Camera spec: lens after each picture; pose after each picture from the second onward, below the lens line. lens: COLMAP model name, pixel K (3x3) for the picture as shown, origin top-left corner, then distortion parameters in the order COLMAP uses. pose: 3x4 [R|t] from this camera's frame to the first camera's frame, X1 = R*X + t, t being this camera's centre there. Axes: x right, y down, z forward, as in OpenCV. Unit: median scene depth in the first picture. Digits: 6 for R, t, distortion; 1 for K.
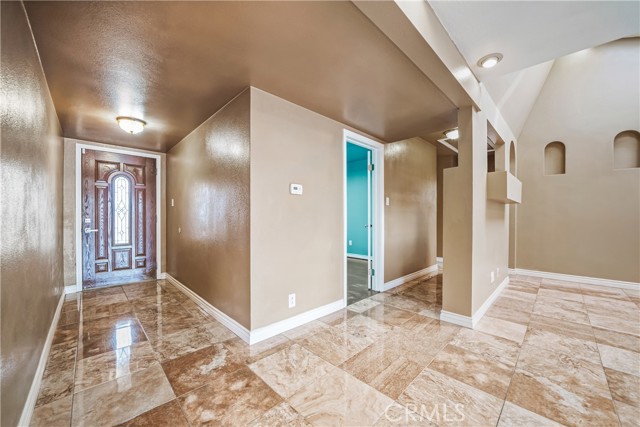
lens RADIAL K [[236.0, 0, 316.8], [0, 236.0, 211.7], [0, 0, 1]] dist [-0.021410, 0.000152]
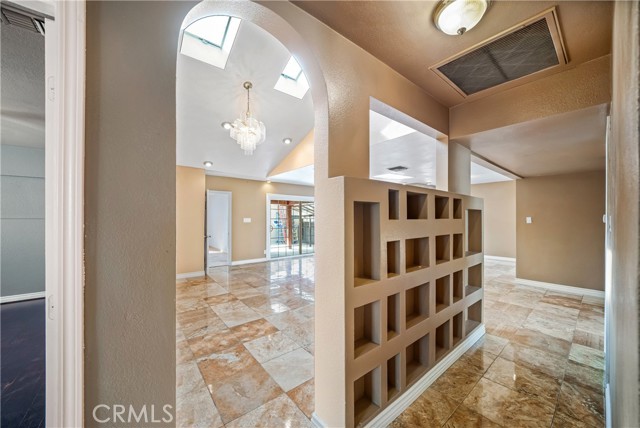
lens RADIAL K [[231.9, 0, 321.3], [0, 231.9, 215.0], [0, 0, 1]] dist [-0.016023, 0.000297]
pose [[-0.996483, 0.005249, 0.083631, 1.345617], [0.001940, 0.999214, -0.039594, -0.071009], [-0.083773, -0.039293, -0.995710, 2.411761]]
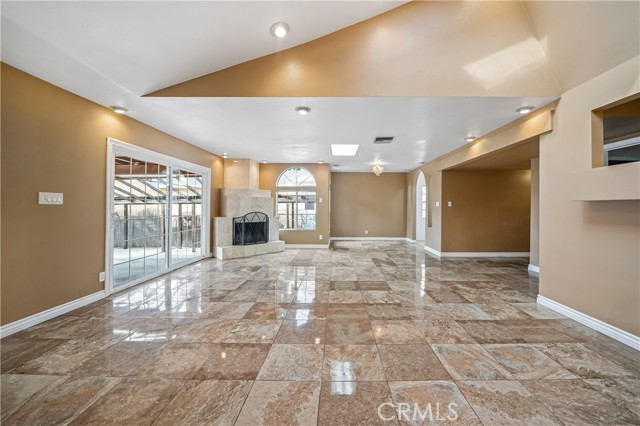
lens RADIAL K [[238.5, 0, 332.9], [0, 238.5, 205.1], [0, 0, 1]] dist [-0.020912, 0.000020]
pose [[-0.697614, -0.007532, -0.716434, 2.472161], [0.016080, 0.999528, -0.026166, -0.042098], [0.716293, -0.029774, -0.697164, 1.122544]]
